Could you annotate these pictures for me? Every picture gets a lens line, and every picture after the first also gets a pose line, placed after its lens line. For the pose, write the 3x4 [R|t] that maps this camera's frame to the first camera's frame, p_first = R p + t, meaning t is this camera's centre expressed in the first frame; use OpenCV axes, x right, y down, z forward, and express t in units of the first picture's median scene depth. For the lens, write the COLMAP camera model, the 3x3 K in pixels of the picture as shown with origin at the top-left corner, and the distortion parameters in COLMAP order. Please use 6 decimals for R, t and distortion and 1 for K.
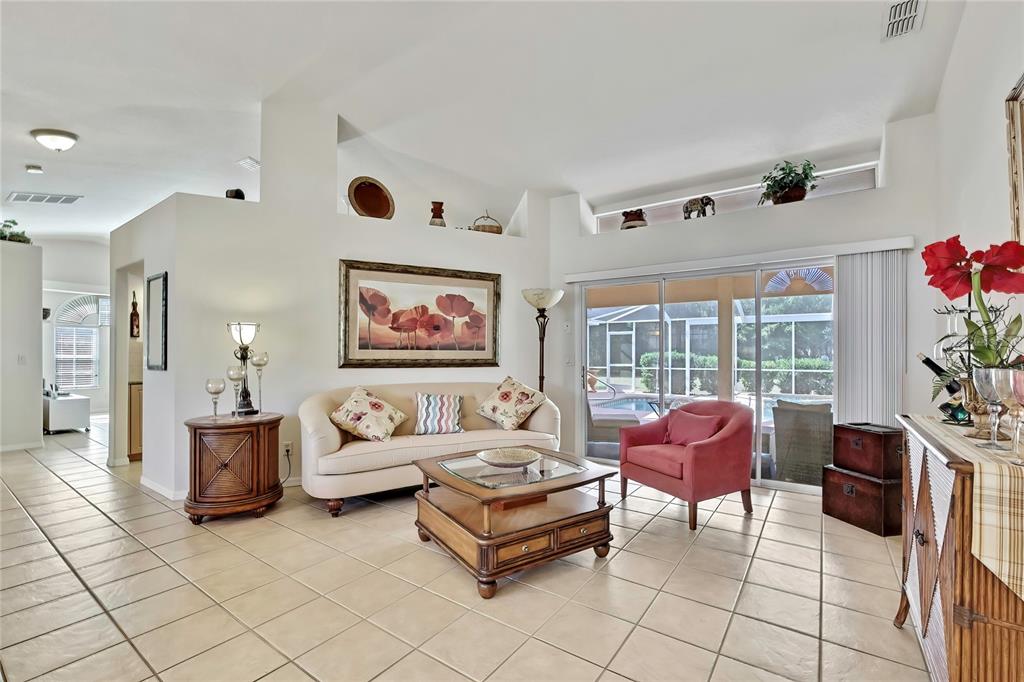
lens RADIAL K [[443.8, 0, 513.5], [0, 443.8, 348.7], [0, 0, 1]] dist [-0.010355, -0.001160]
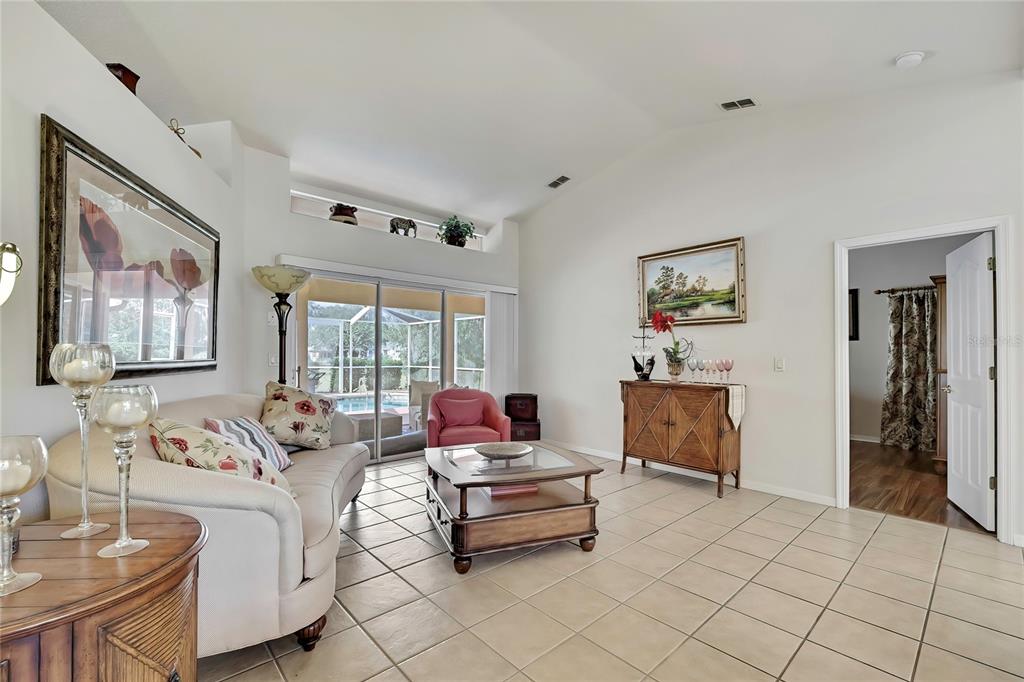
lens RADIAL K [[443.8, 0, 515.3], [0, 443.8, 347.2], [0, 0, 1]] dist [-0.010355, -0.001160]
pose [[0.203459, 0.015614, 0.978959, -0.622359], [-0.011467, 0.999842, -0.013564, 0.009203], [-0.979016, -0.008466, 0.203606, 0.448280]]
